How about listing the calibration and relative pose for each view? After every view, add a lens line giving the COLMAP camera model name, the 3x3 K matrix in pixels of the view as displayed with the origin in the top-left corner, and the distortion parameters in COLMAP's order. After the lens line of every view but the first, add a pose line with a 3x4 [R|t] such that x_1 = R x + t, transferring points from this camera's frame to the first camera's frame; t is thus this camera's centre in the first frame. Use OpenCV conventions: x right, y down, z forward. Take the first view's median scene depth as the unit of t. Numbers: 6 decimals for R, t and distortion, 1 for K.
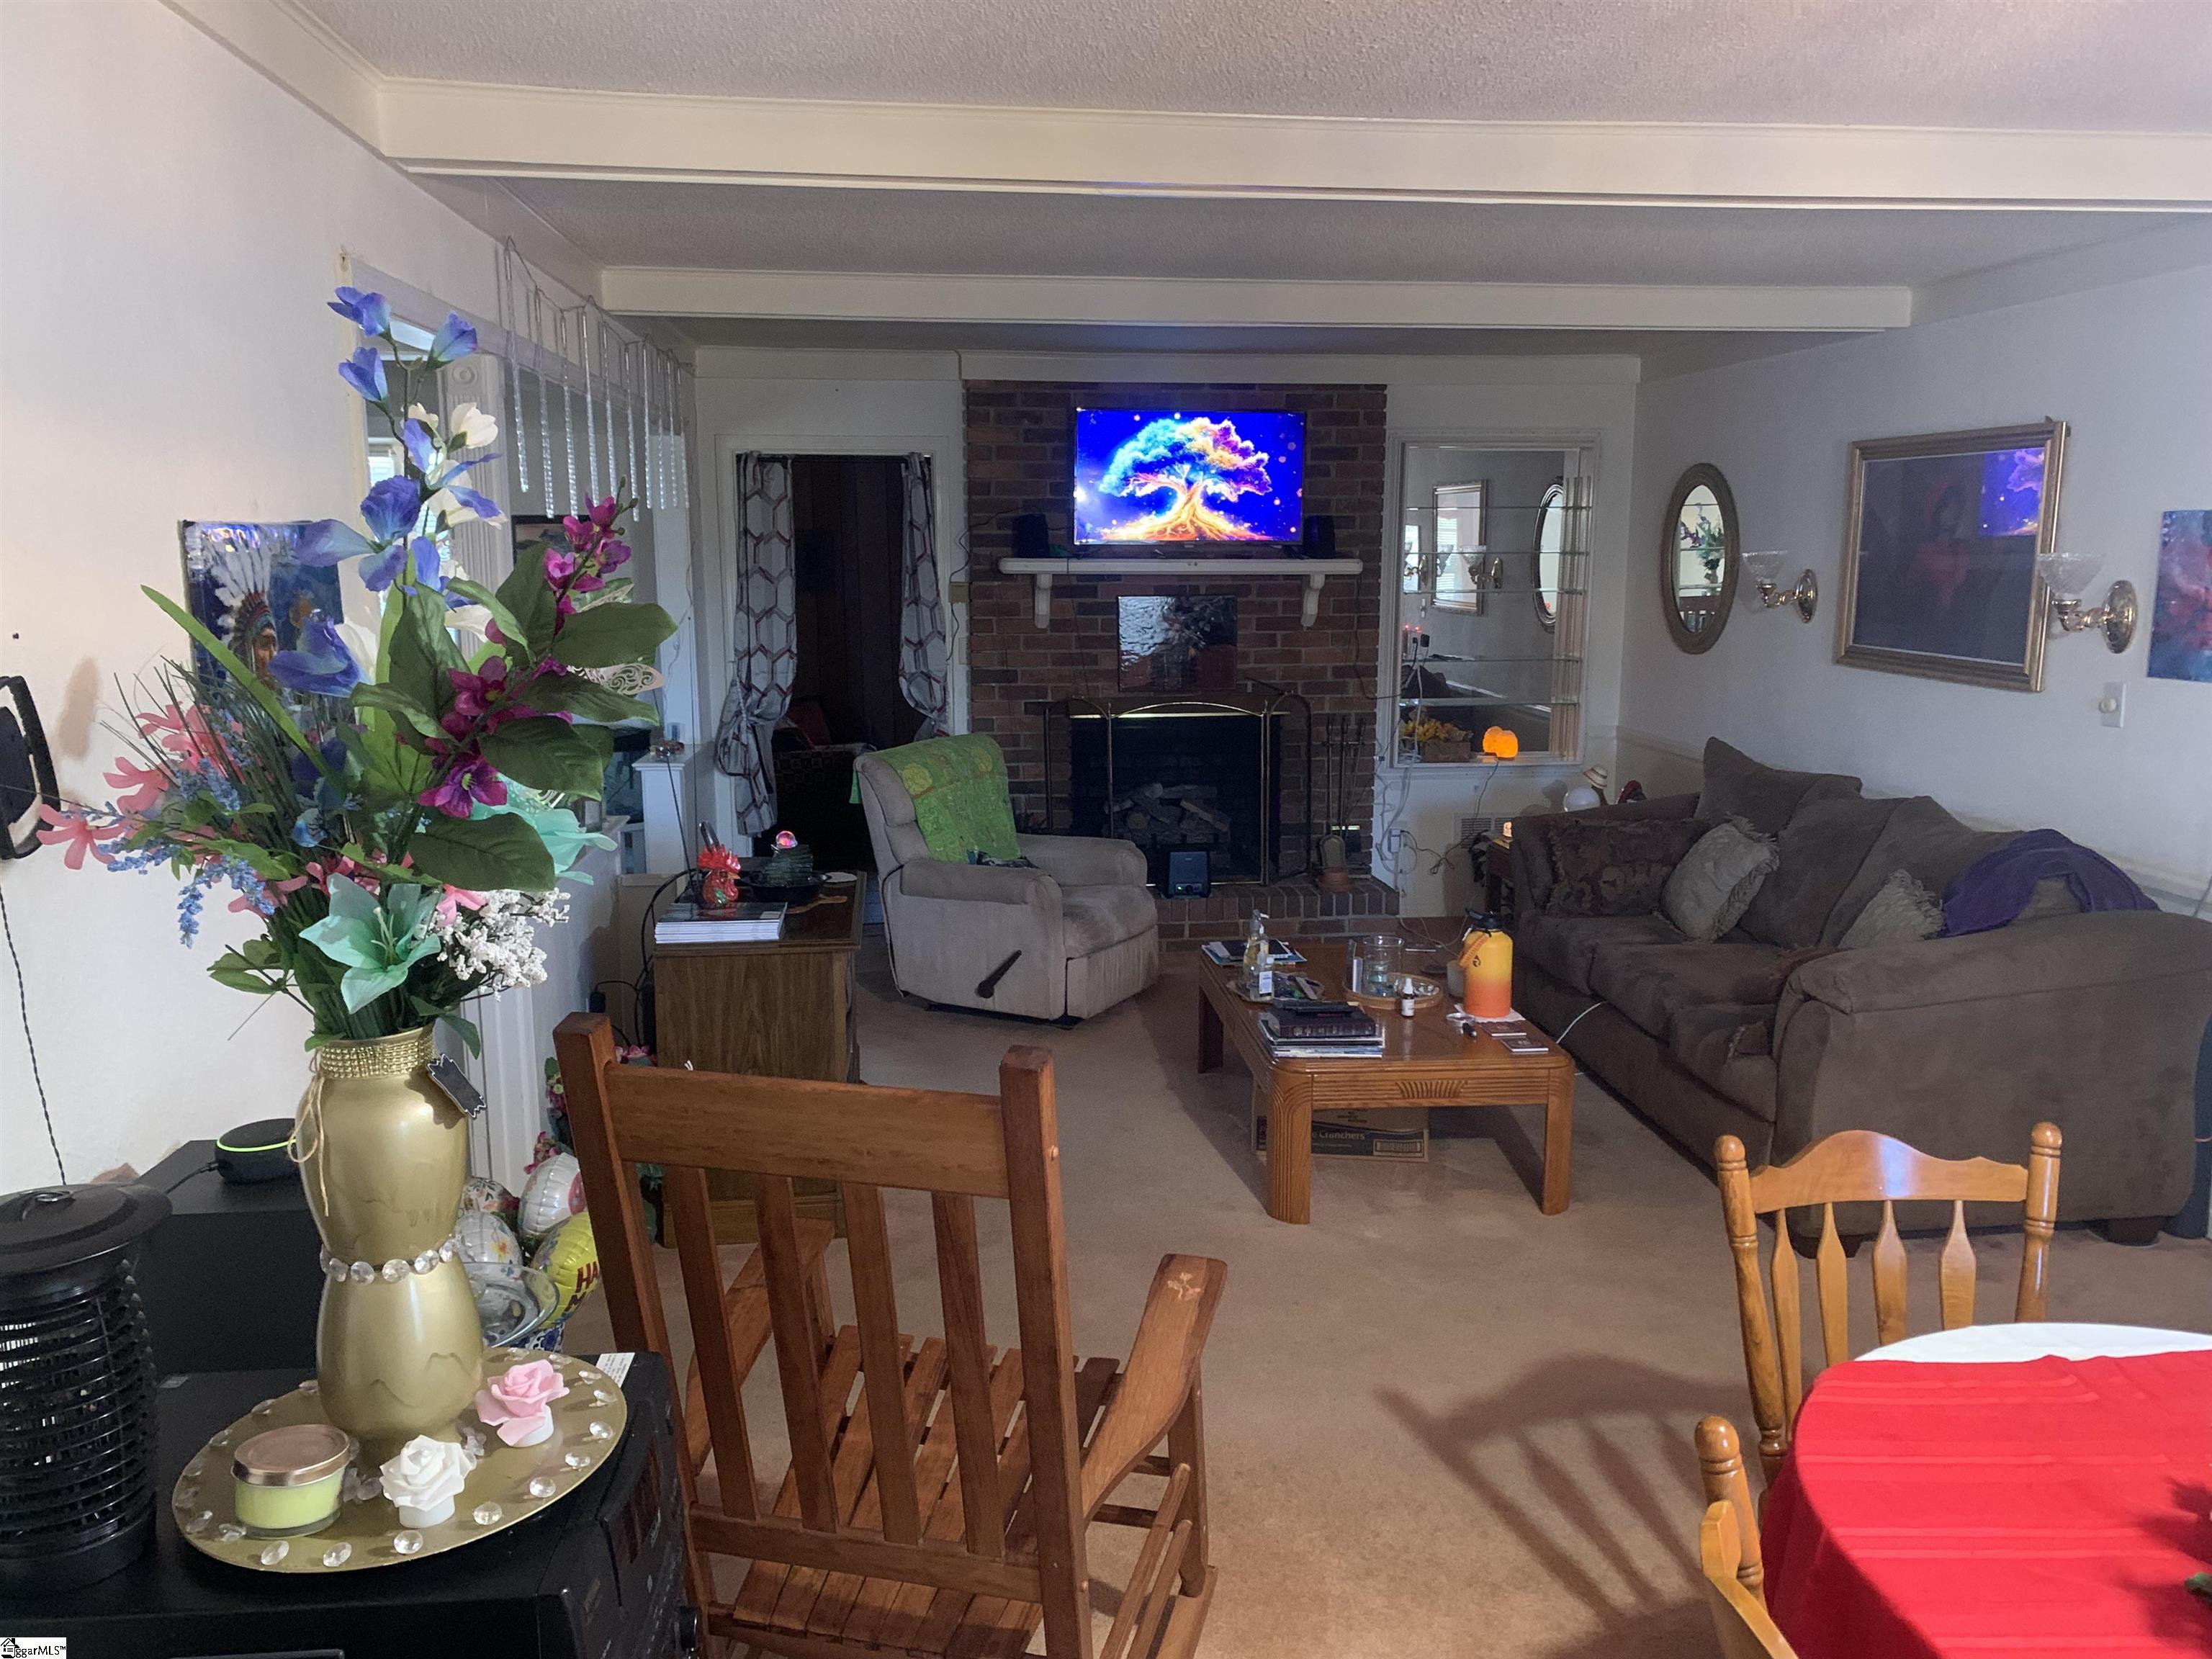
lens RADIAL K [[1682.2, 0, 1119.5], [0, 1682.2, 844.3], [0, 0, 1]] dist [0.028364, -0.041530]
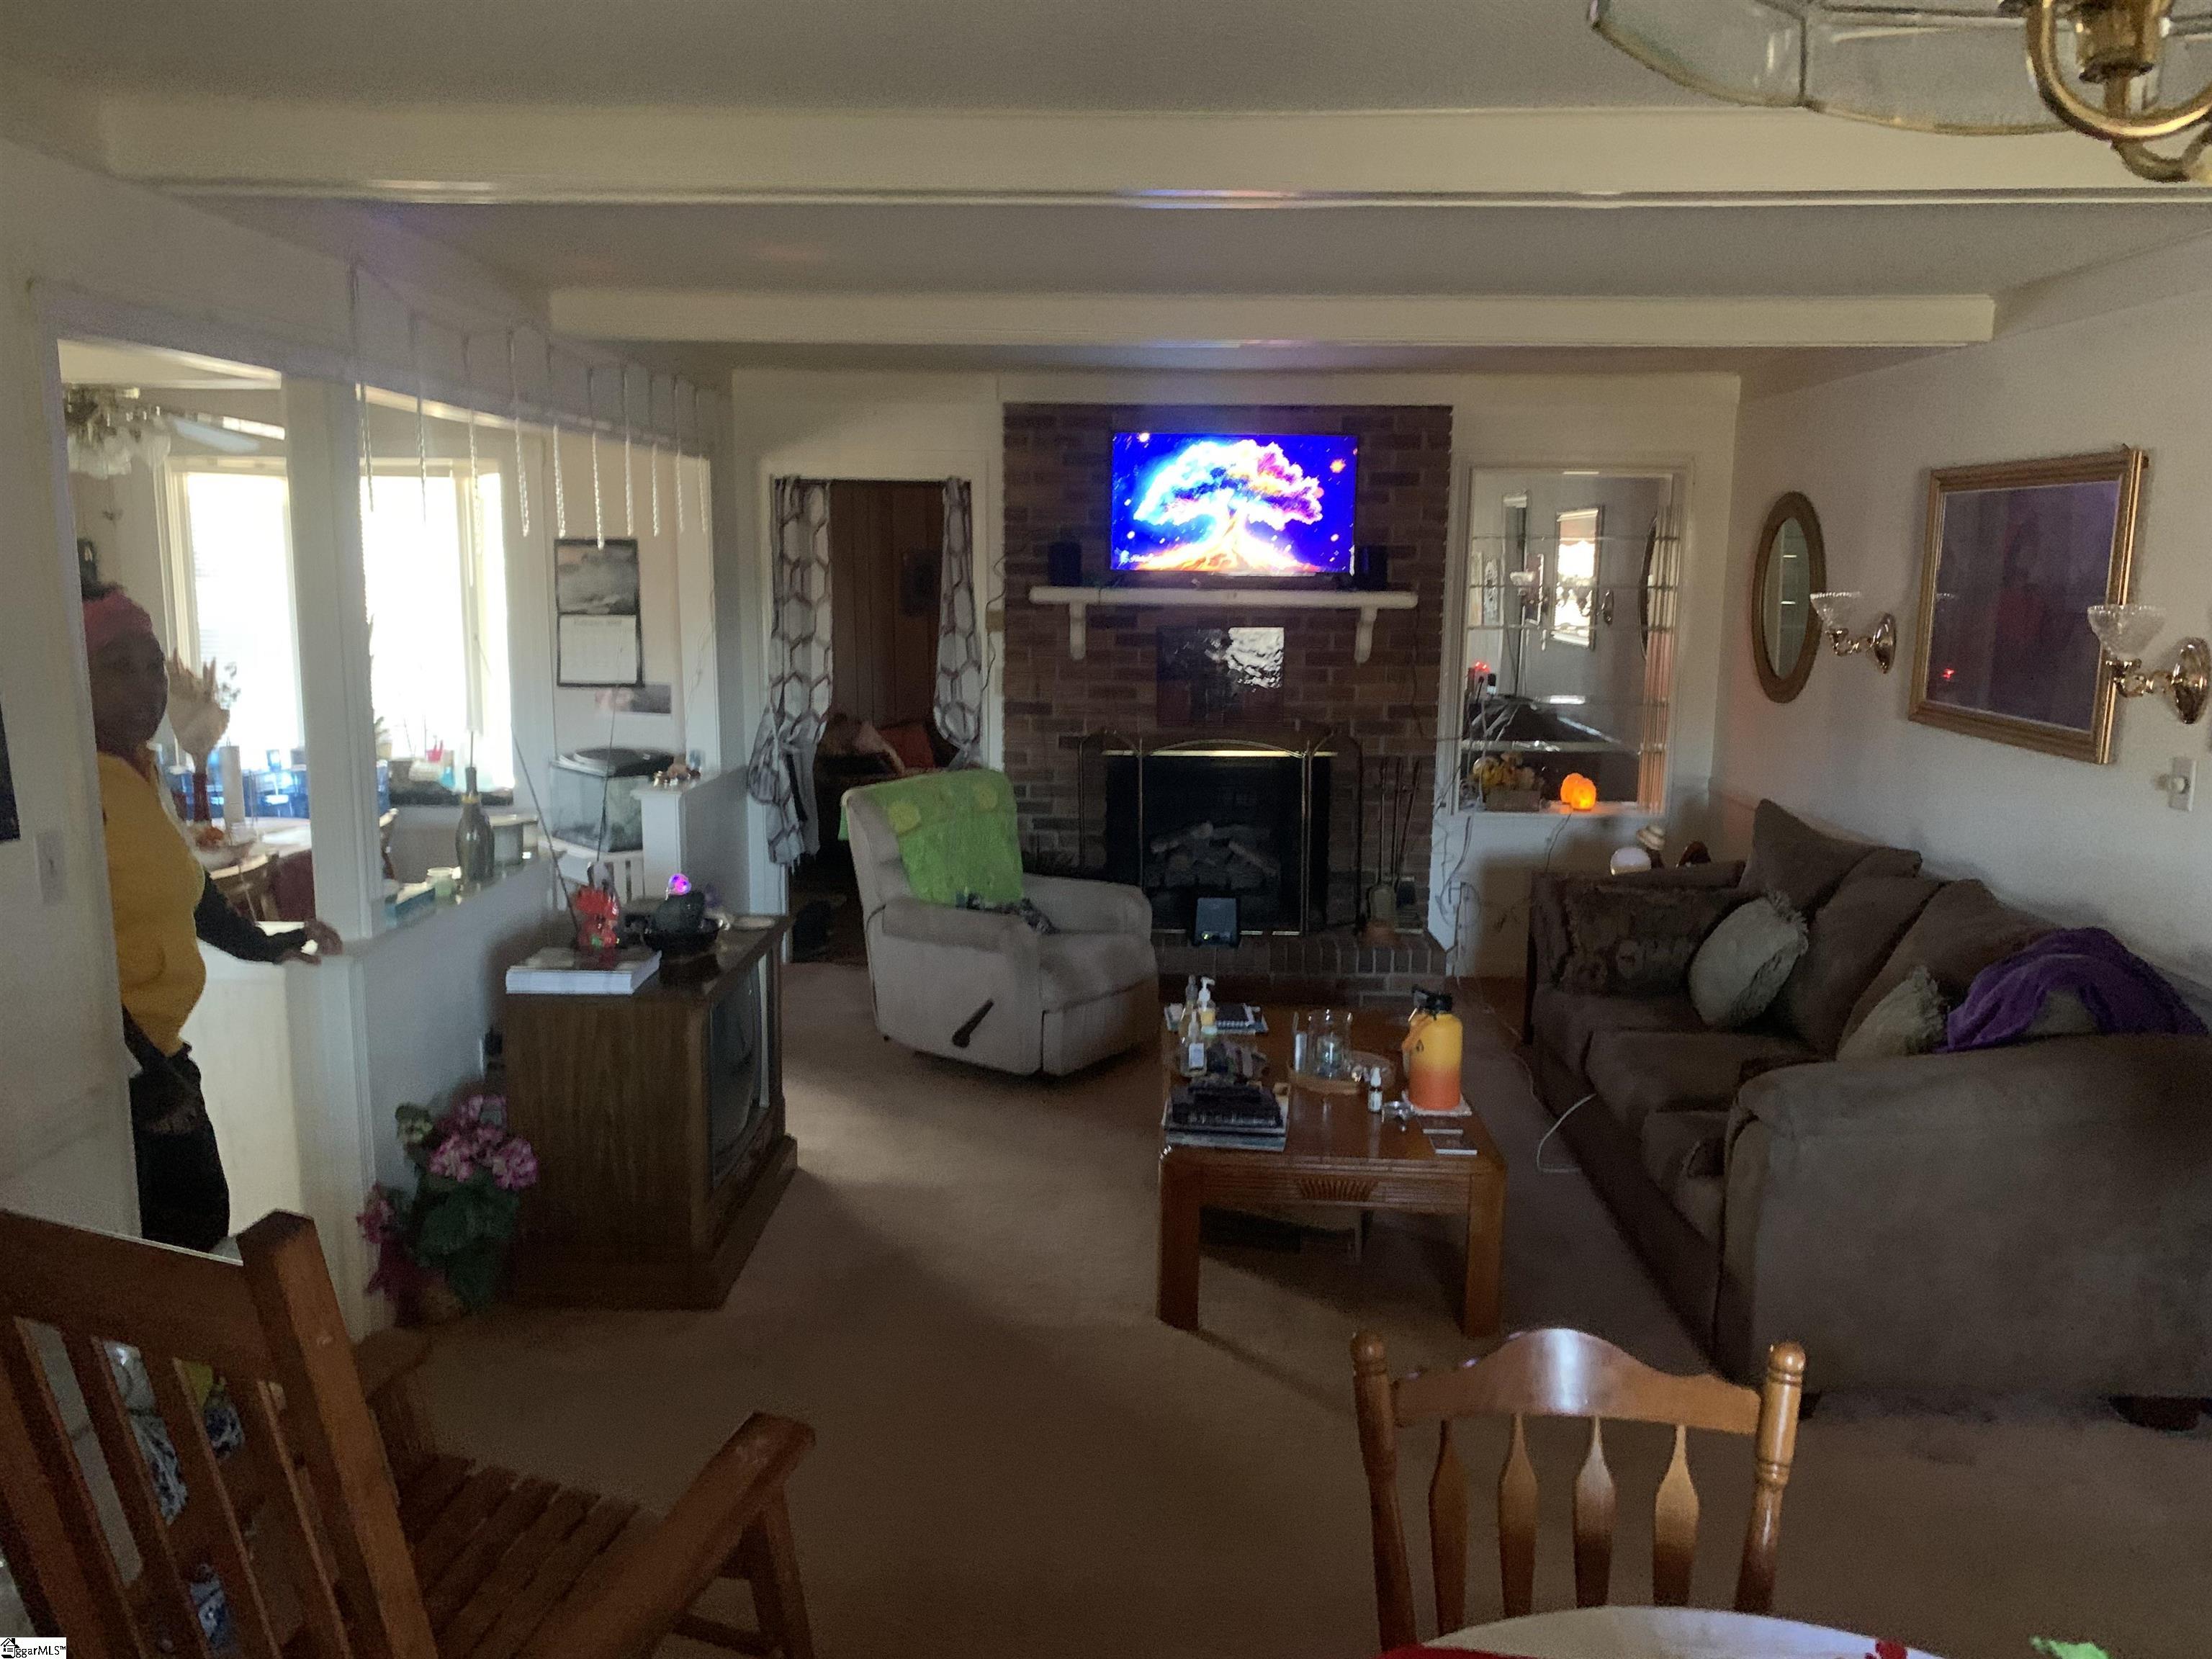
lens RADIAL K [[1682.2, 0, 1107.9], [0, 1682.2, 838.4], [0, 0, 1]] dist [0.028364, -0.041530]
pose [[0.989612, 0.033740, -0.139746, 0.109100], [-0.035489, 0.999320, -0.010048, -0.017288], [0.139312, 0.014903, 0.990136, 0.052469]]
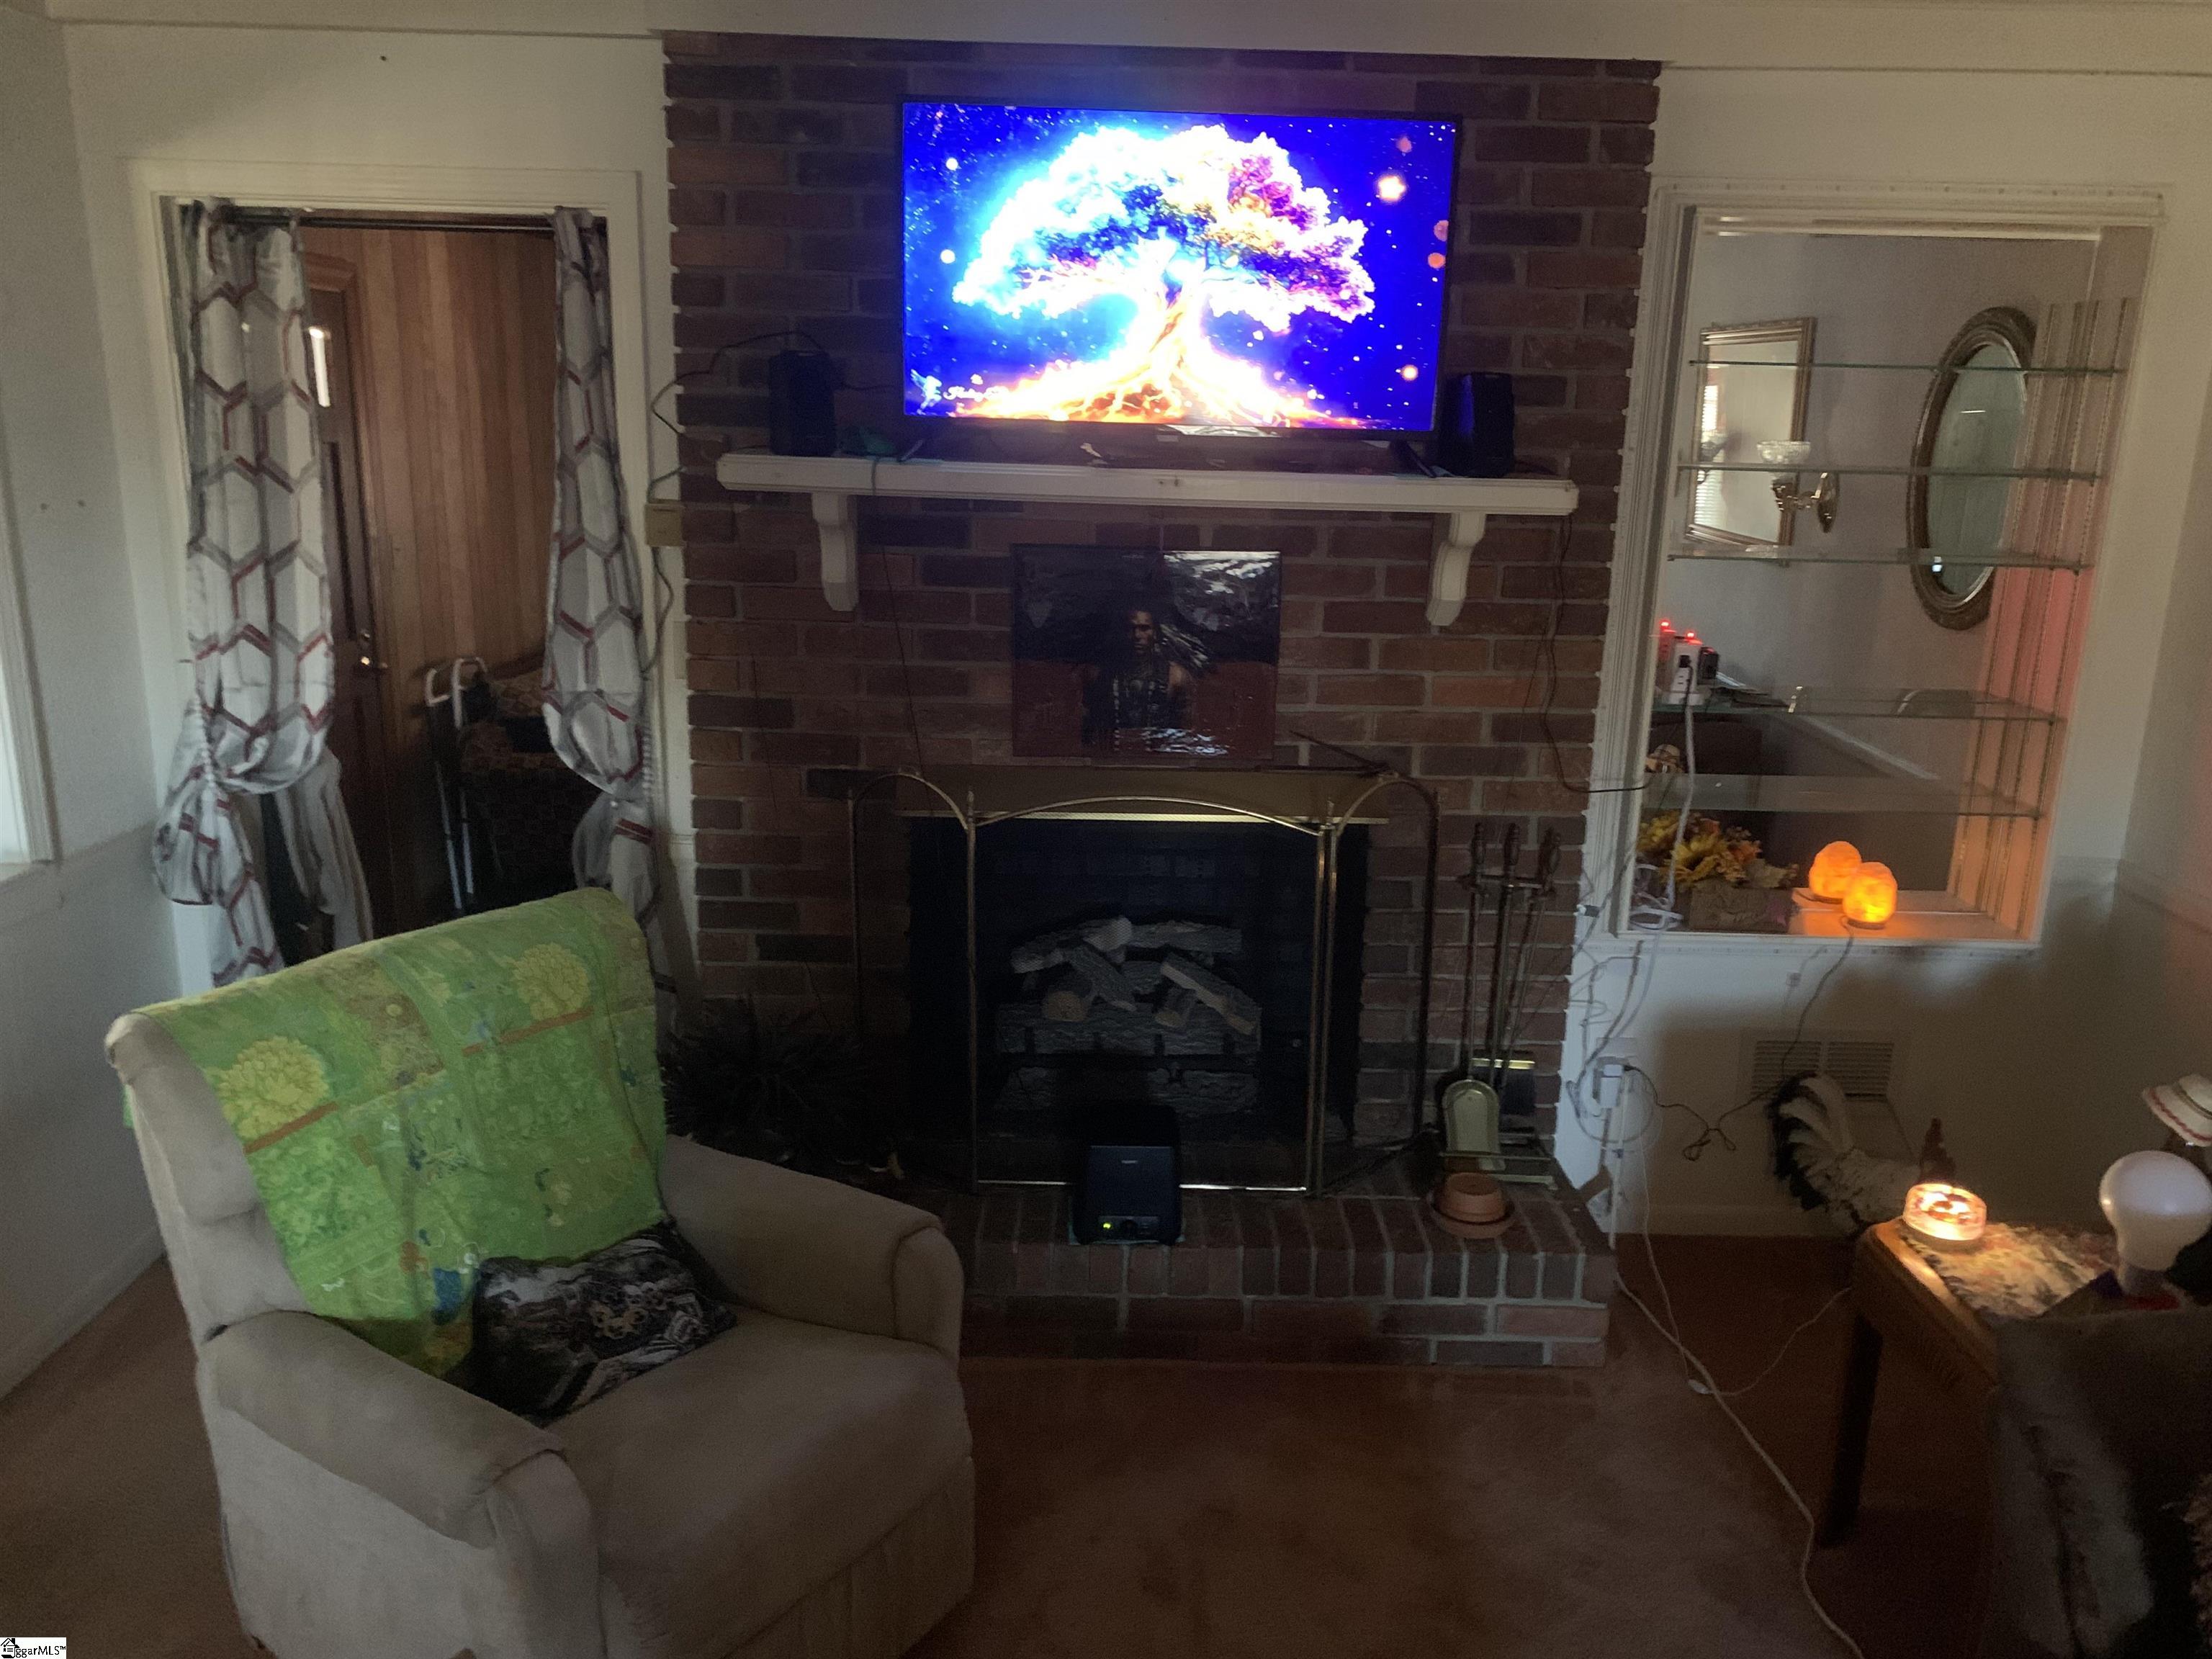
lens RADIAL K [[1682.2, 0, 1124.4], [0, 1682.2, 819.5], [0, 0, 1]] dist [0.028364, -0.041530]
pose [[0.994304, 0.049766, -0.094244, 0.074759], [-0.043764, 0.996943, 0.064721, -0.105973], [0.097177, -0.060228, 0.993443, 0.558580]]
